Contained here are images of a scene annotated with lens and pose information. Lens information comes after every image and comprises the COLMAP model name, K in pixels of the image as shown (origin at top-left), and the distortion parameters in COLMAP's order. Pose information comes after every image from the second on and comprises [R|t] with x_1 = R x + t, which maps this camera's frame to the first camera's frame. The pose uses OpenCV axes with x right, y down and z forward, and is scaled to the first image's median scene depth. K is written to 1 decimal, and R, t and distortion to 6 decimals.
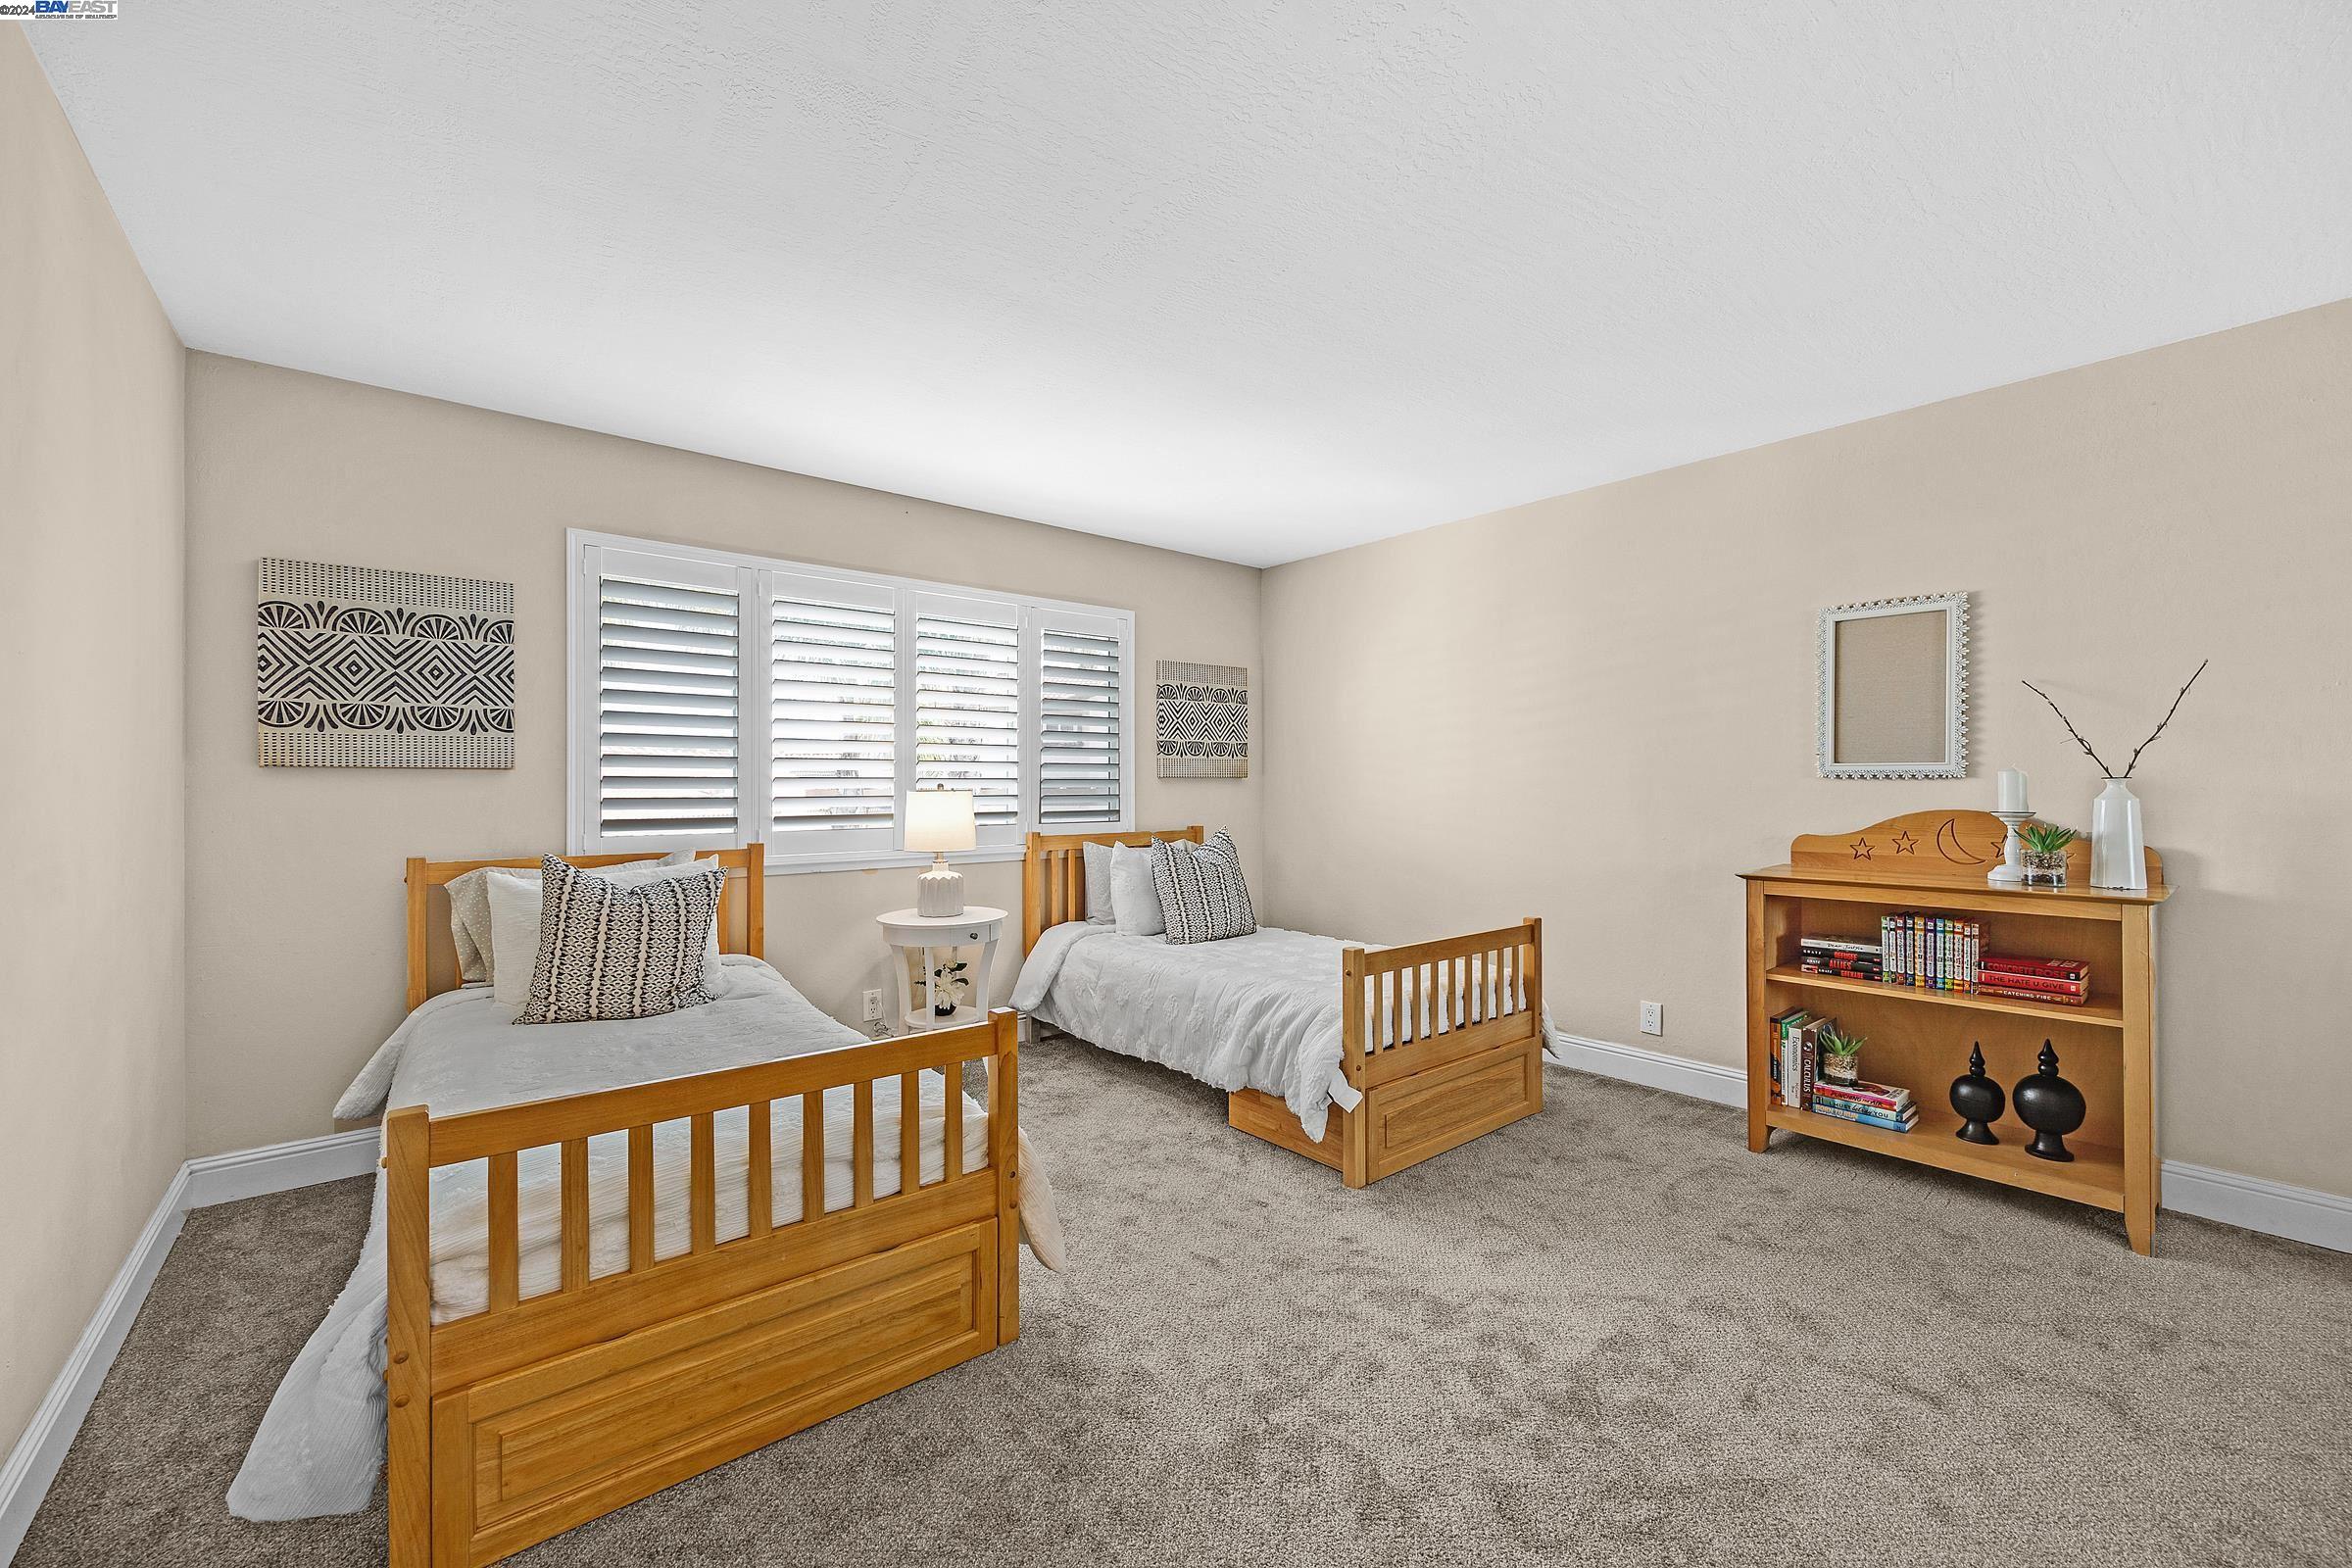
lens RADIAL K [[947.1, 0, 1168.8], [0, 947.1, 772.0], [0, 0, 1]] dist [-0.001622, 0.000033]
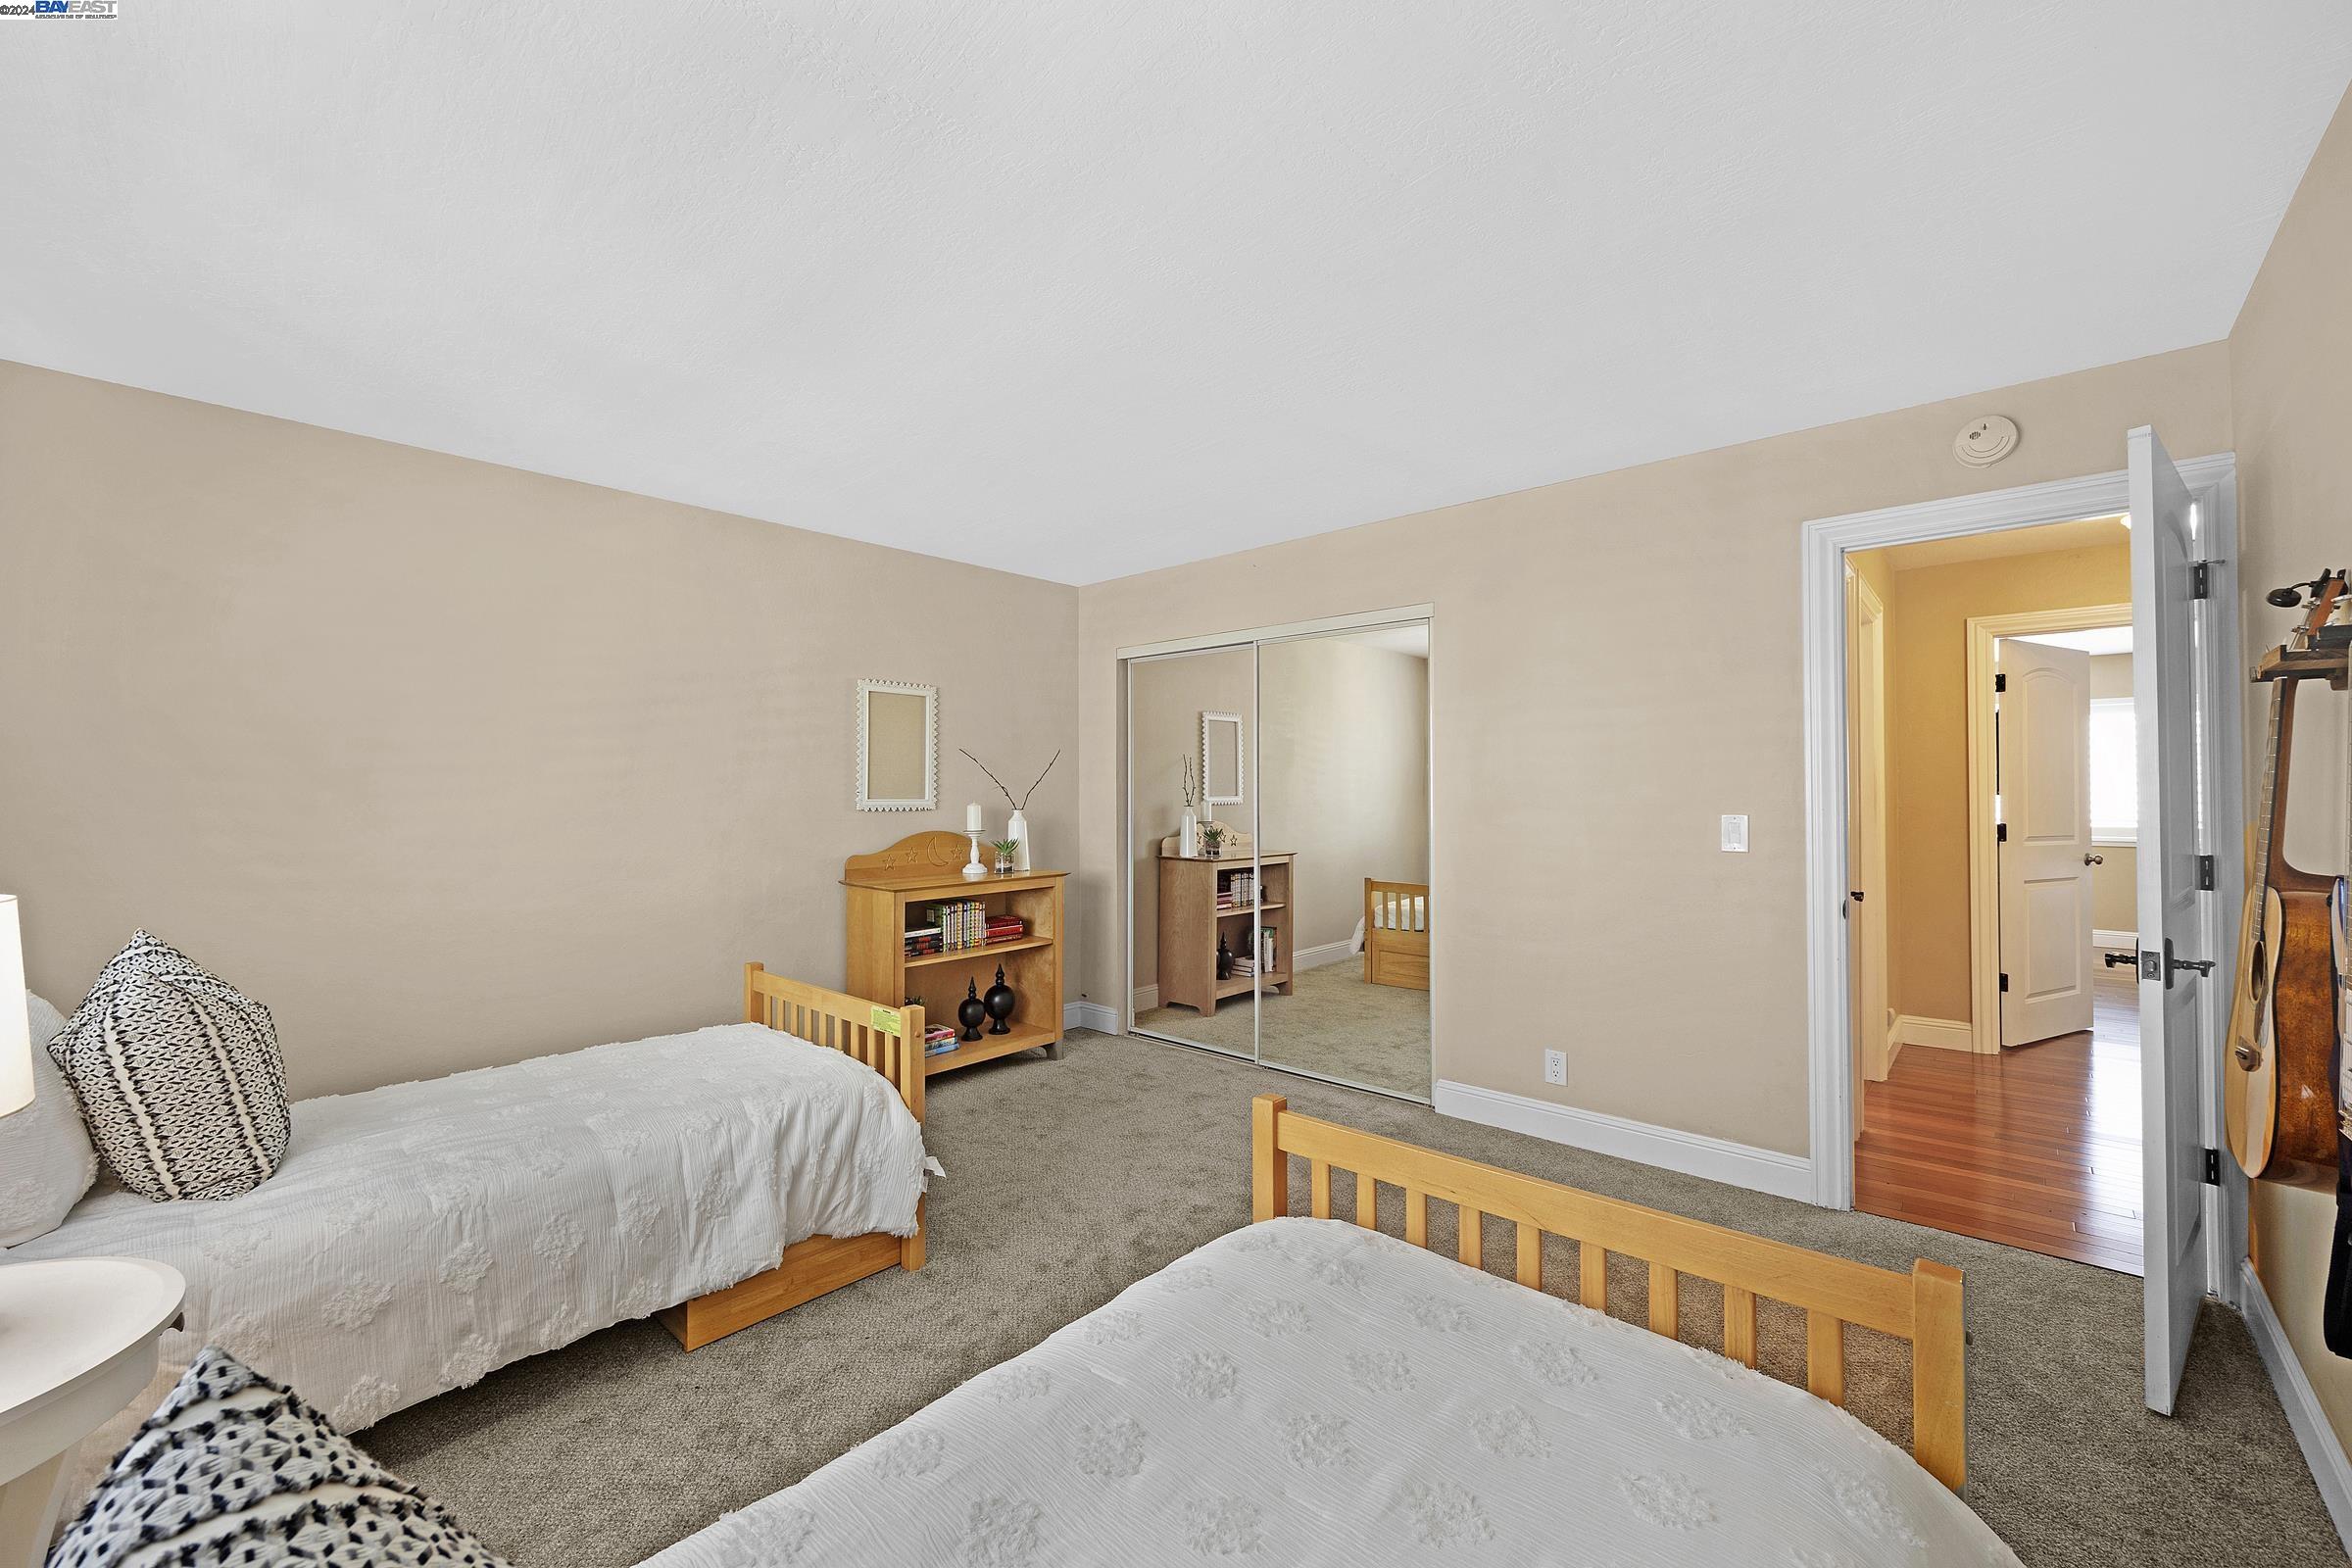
lens RADIAL K [[947.1, 0, 1170.4], [0, 947.1, 794.6], [0, 0, 1]] dist [-0.001622, 0.000033]
pose [[-0.150723, 0.003619, 0.988569, -0.743714], [-0.003750, 0.999984, -0.004233, -0.013799], [-0.988569, -0.004345, -0.150707, 0.896991]]
